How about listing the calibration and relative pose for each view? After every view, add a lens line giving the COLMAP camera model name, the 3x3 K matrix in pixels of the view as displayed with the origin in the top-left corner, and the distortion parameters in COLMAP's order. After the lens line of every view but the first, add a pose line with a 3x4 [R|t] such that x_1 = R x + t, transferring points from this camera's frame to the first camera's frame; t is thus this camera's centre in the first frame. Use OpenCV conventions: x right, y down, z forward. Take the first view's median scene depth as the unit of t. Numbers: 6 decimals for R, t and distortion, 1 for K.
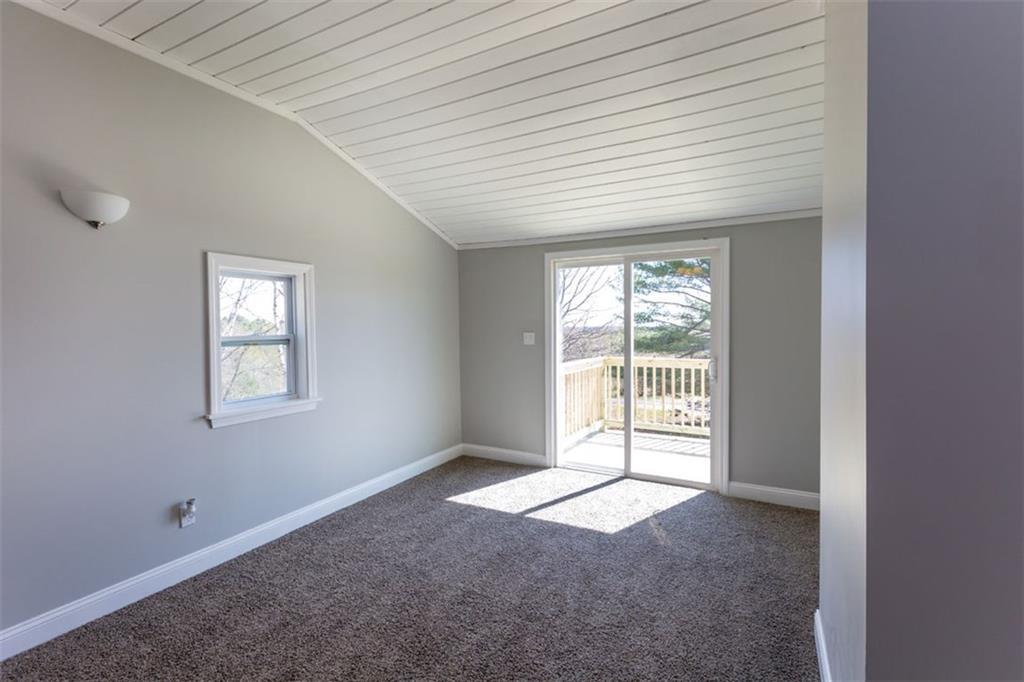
lens RADIAL K [[473.9, 0, 513.0], [0, 473.9, 341.0], [0, 0, 1]] dist [0.014661, -0.000422]
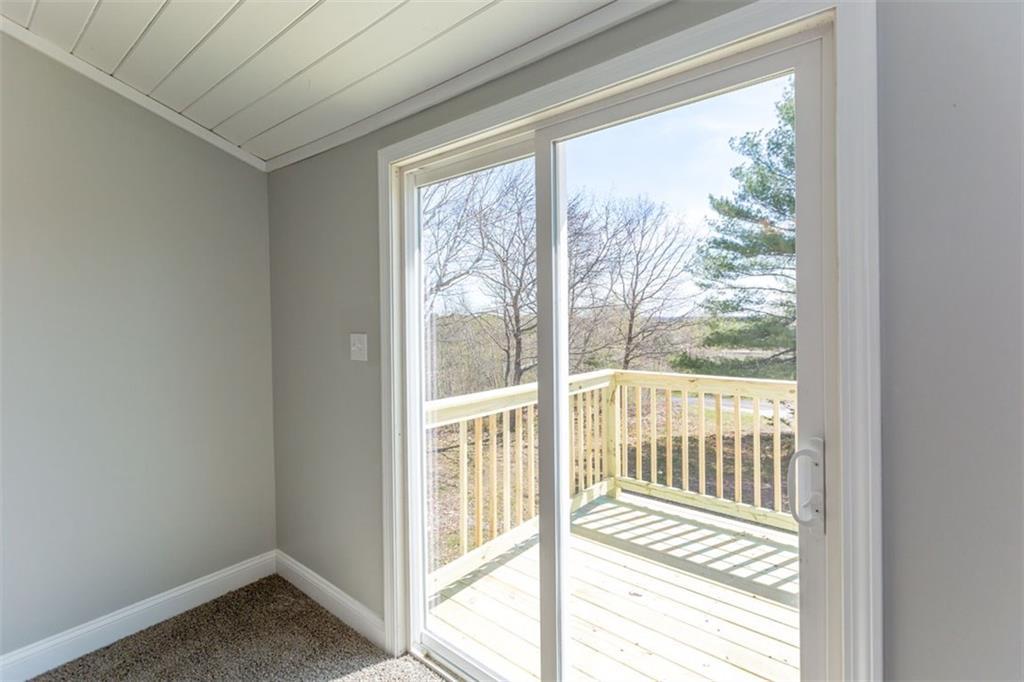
lens RADIAL K [[473.9, 0, 502.8], [0, 473.9, 313.3], [0, 0, 1]] dist [0.014661, -0.000422]
pose [[0.980964, -0.006324, -0.194088, 0.043956], [-0.001296, 0.999234, -0.039109, -0.003344], [0.194187, 0.038616, 0.980204, 0.100897]]
